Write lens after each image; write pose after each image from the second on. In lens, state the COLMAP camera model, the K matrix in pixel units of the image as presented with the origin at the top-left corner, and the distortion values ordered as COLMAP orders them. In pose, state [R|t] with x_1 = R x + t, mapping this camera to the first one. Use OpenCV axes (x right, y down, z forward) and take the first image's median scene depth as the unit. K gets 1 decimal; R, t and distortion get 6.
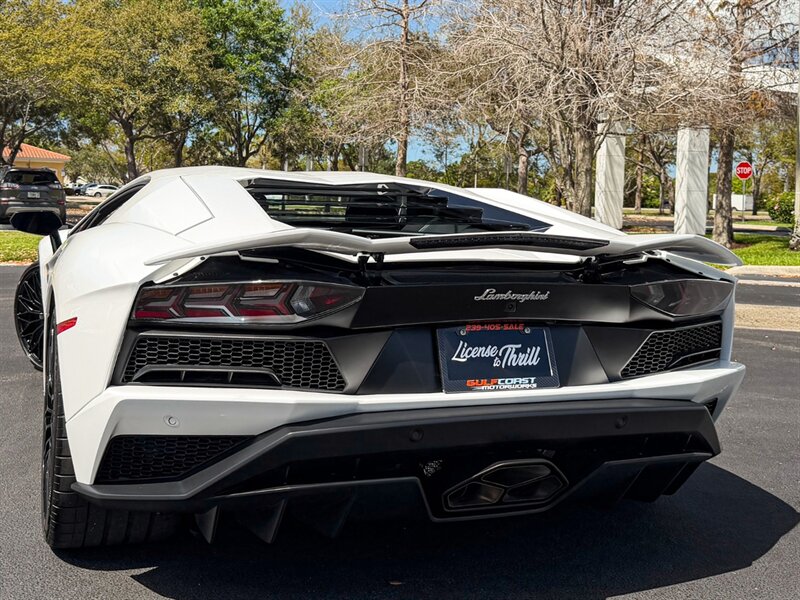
lens RADIAL K [[988.8, 0, 361.2], [0, 988.8, 218.5], [0, 0, 1]] dist [0.174631, -0.284911]
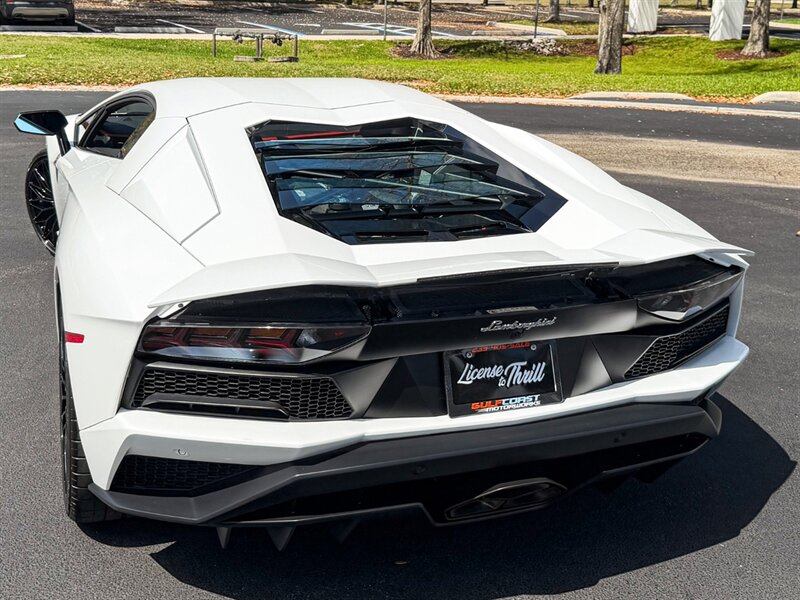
lens RADIAL K [[988.8, 0, 361.2], [0, 988.8, 218.5], [0, 0, 1]] dist [0.174631, -0.284911]
pose [[0.999699, 0.005351, -0.023957, 0.016665], [0.000620, 0.970143, 0.242532, -0.262182], [0.024539, -0.242473, 0.969848, 0.054088]]
